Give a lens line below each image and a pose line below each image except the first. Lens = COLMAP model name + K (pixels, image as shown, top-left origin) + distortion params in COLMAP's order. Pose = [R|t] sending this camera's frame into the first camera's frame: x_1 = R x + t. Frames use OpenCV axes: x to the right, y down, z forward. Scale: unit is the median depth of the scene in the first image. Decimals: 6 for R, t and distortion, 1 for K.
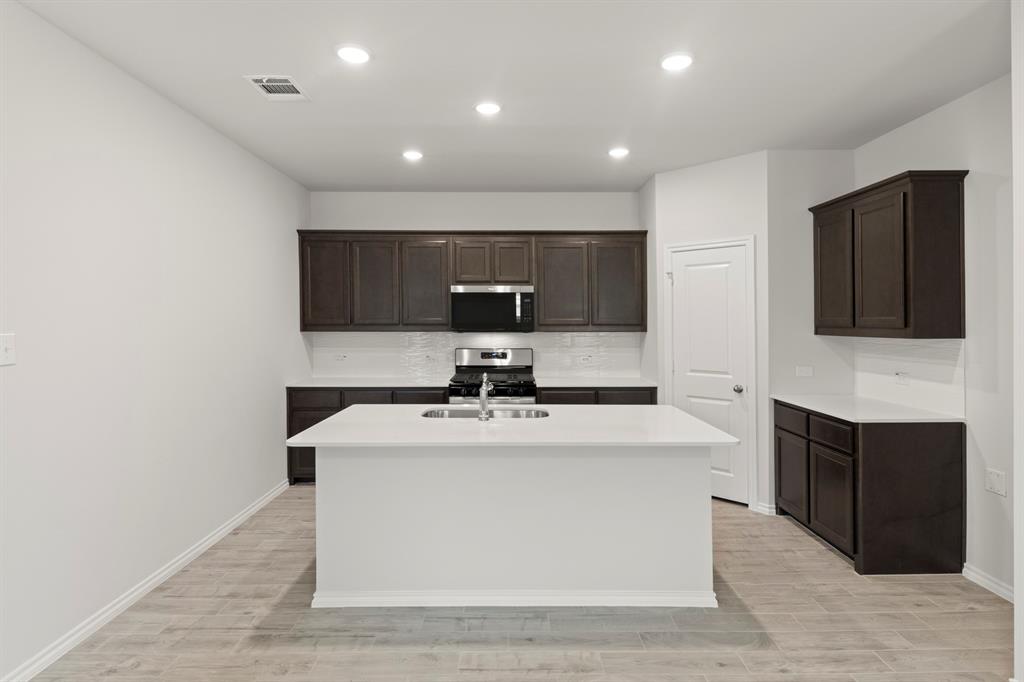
lens RADIAL K [[541.1, 0, 517.1], [0, 541.1, 327.4], [0, 0, 1]] dist [0.021862, -0.006957]
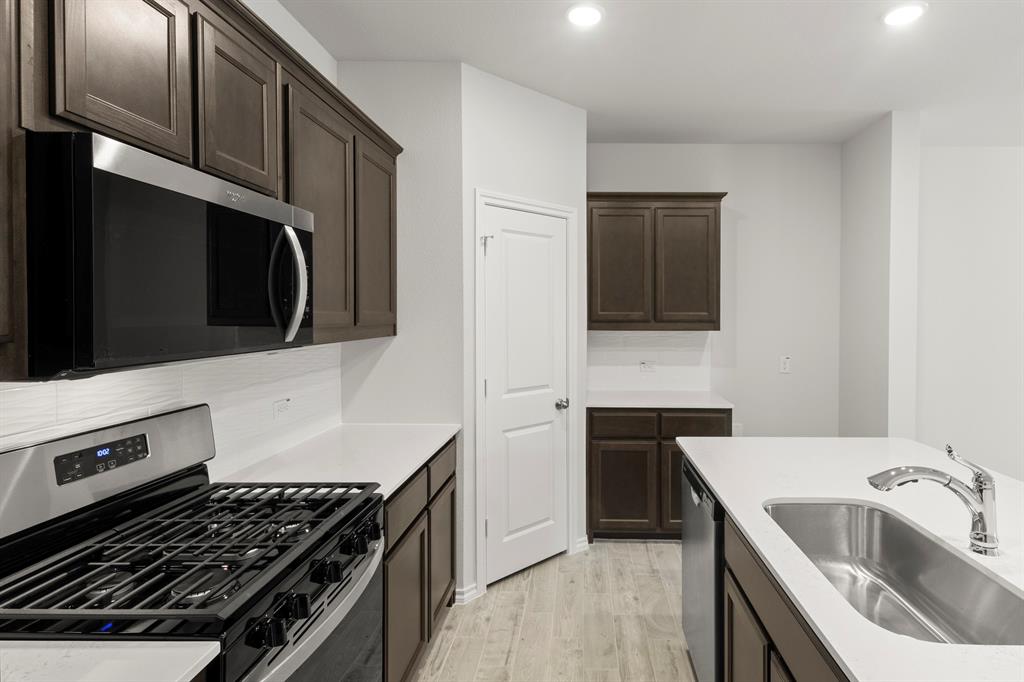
lens RADIAL K [[550.1, 0, 588.8], [0, 550.1, 309.6], [0, 0, 1]] dist [0.007873, 0.000892]
pose [[-0.014458, 0.007023, 0.999871, -0.387349], [0.006129, 0.999957, -0.006935, -0.015618], [-0.999877, 0.006028, -0.014500, 1.014768]]
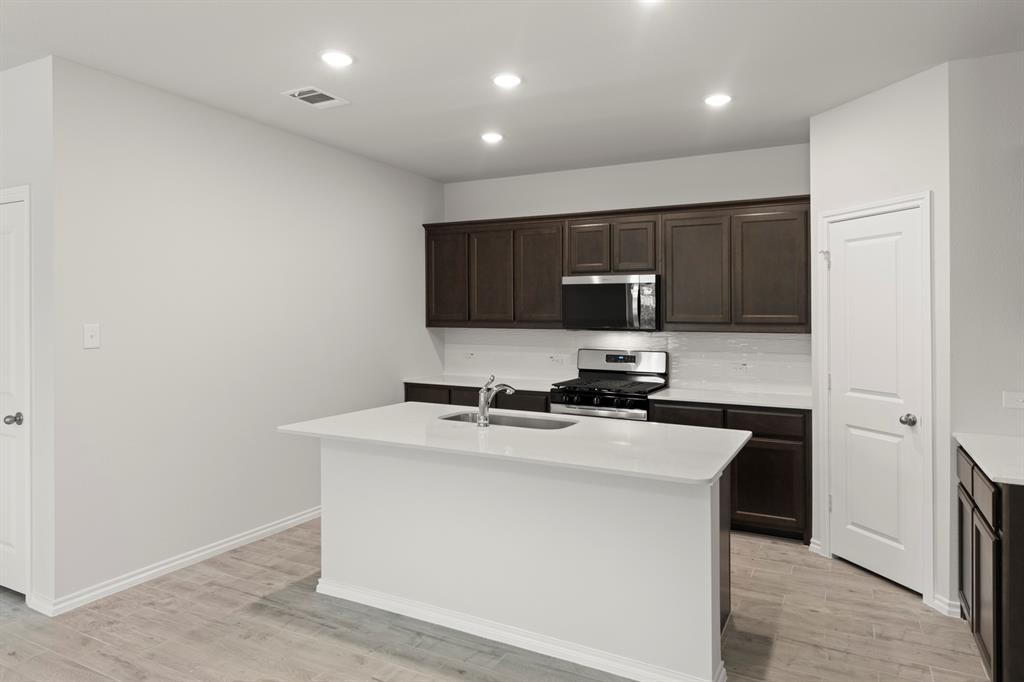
lens RADIAL K [[653.0, 0, 522.5], [0, 653.0, 312.9], [0, 0, 1]] dist [0.028680, -0.006607]
pose [[0.880809, 0.002101, -0.473468, 0.389037], [-0.011193, 0.999803, -0.016386, -0.000866], [0.473340, 0.019733, 0.880659, 0.049984]]
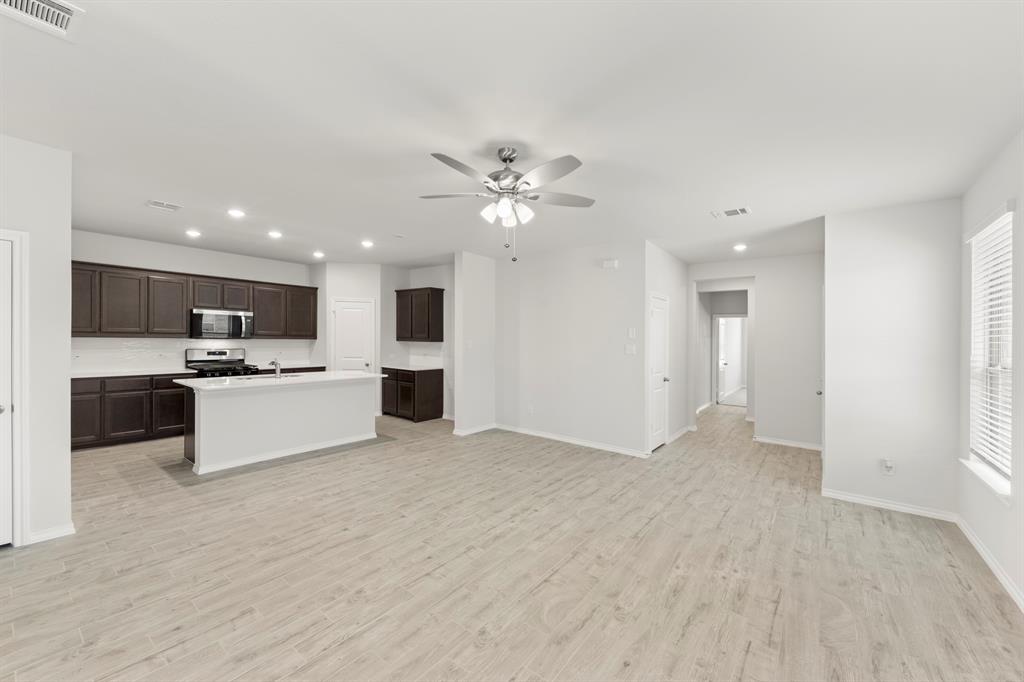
lens RADIAL K [[391.7, 0, 527.0], [0, 391.7, 342.8], [0, 0, 1]] dist [-0.008407, 0.000173]
pose [[0.590314, 0.001199, 0.807172, -0.566170], [-0.011034, 0.999917, 0.006584, 0.003364], [-0.807098, -0.012793, 0.590279, -0.566429]]
